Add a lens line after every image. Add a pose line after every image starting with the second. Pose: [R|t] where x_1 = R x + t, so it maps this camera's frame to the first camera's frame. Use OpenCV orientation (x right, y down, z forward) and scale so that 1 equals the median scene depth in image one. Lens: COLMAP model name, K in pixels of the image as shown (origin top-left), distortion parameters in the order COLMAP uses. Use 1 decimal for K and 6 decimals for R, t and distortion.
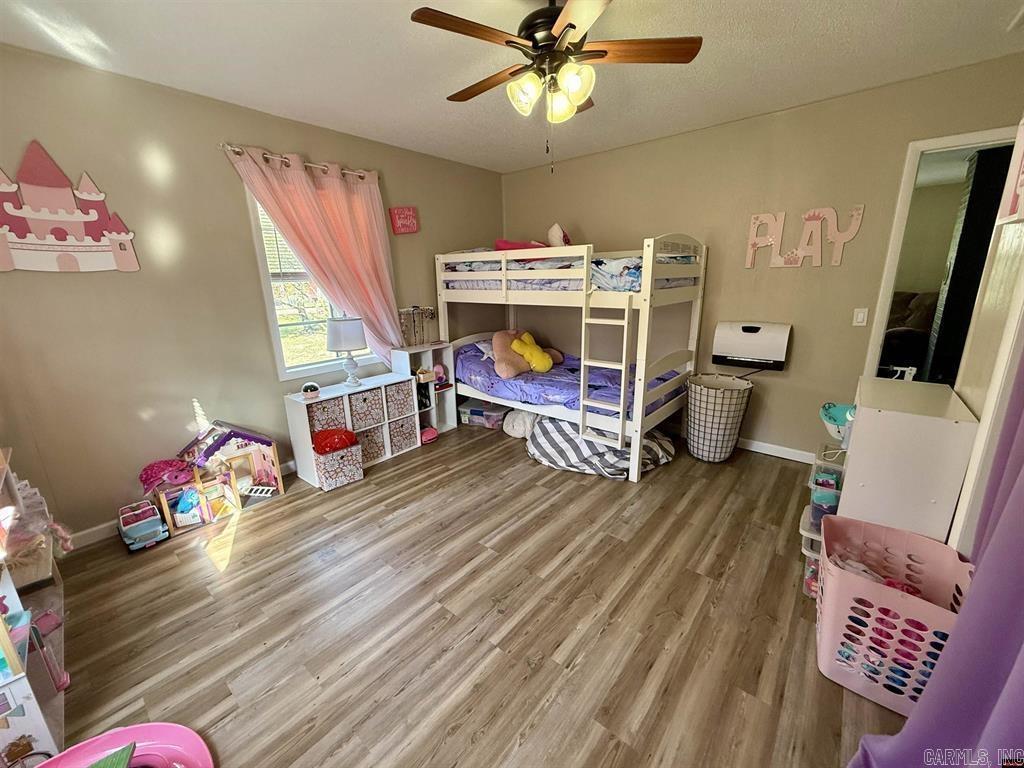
lens RADIAL K [[407.9, 0, 510.0], [0, 407.9, 386.6], [0, 0, 1]] dist [0.000108, -0.000287]
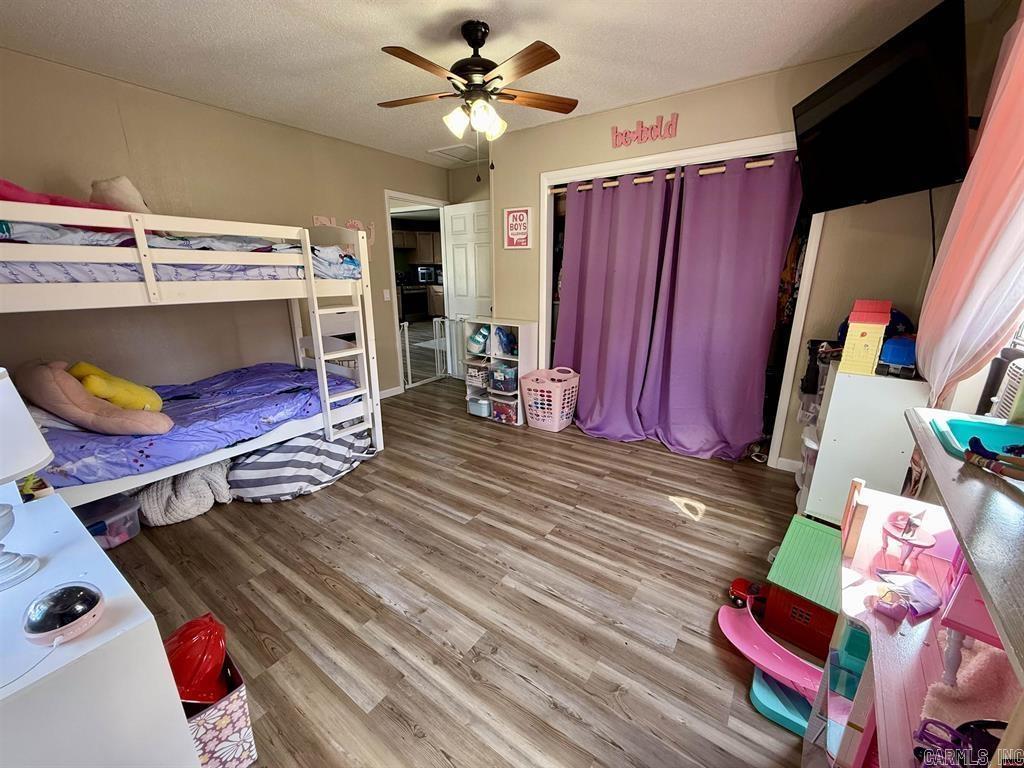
lens RADIAL K [[407.9, 0, 510.0], [0, 407.9, 386.6], [0, 0, 1]] dist [0.000108, -0.000287]
pose [[-0.088680, -0.257143, 0.962296, -0.811227], [0.252298, 0.928798, 0.271442, -0.153340], [-0.963577, 0.266857, -0.017489, 0.678245]]
